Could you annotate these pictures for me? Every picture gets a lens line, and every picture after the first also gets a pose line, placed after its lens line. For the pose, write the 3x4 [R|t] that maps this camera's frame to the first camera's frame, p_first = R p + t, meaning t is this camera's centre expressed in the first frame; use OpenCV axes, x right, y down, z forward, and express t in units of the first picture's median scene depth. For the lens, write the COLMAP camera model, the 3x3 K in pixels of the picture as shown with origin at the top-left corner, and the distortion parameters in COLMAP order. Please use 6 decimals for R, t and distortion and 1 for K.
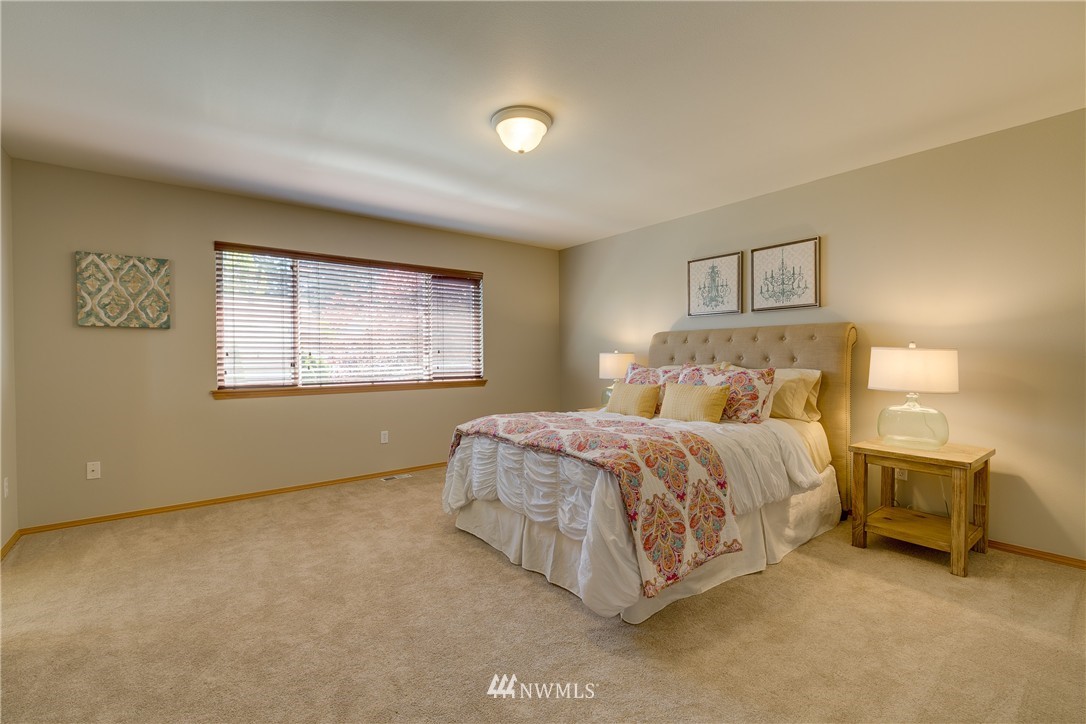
lens RADIAL K [[482.9, 0, 546.1], [0, 482.9, 360.3], [0, 0, 1]] dist [0.001020, -0.004224]
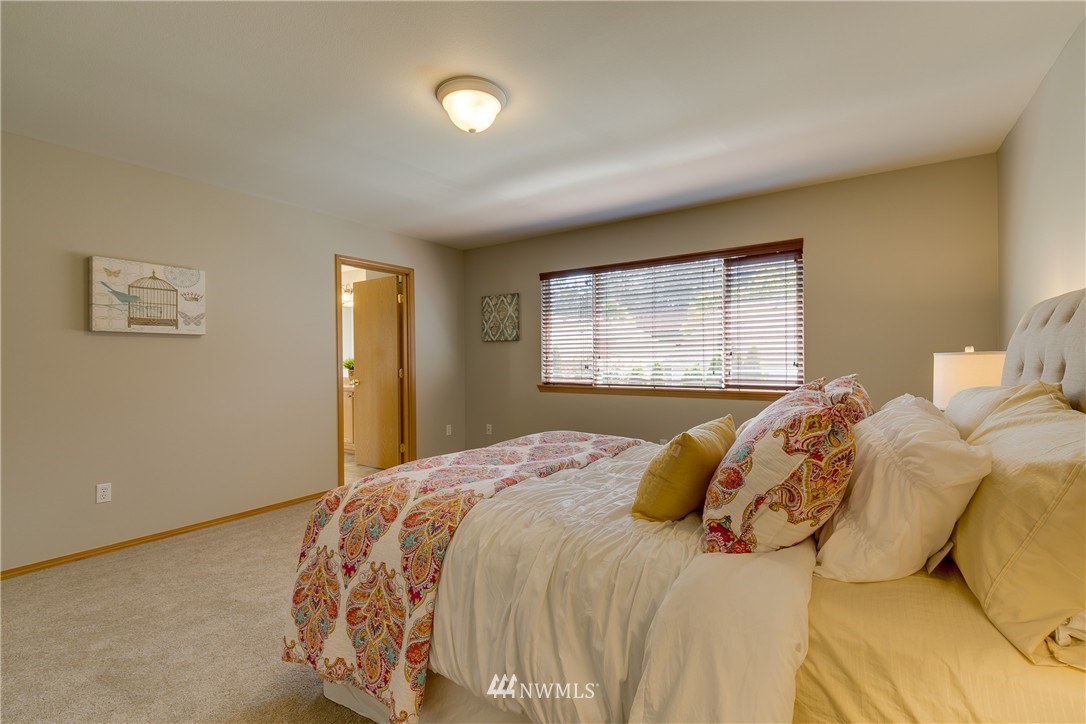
lens RADIAL K [[482.9, 0, 545.4], [0, 482.9, 361.8], [0, 0, 1]] dist [0.001020, -0.004224]
pose [[0.286152, 0.007578, -0.958154, 0.623538], [-0.001929, 0.999971, 0.007333, -0.012248], [0.958182, -0.000250, 0.286159, 0.655098]]
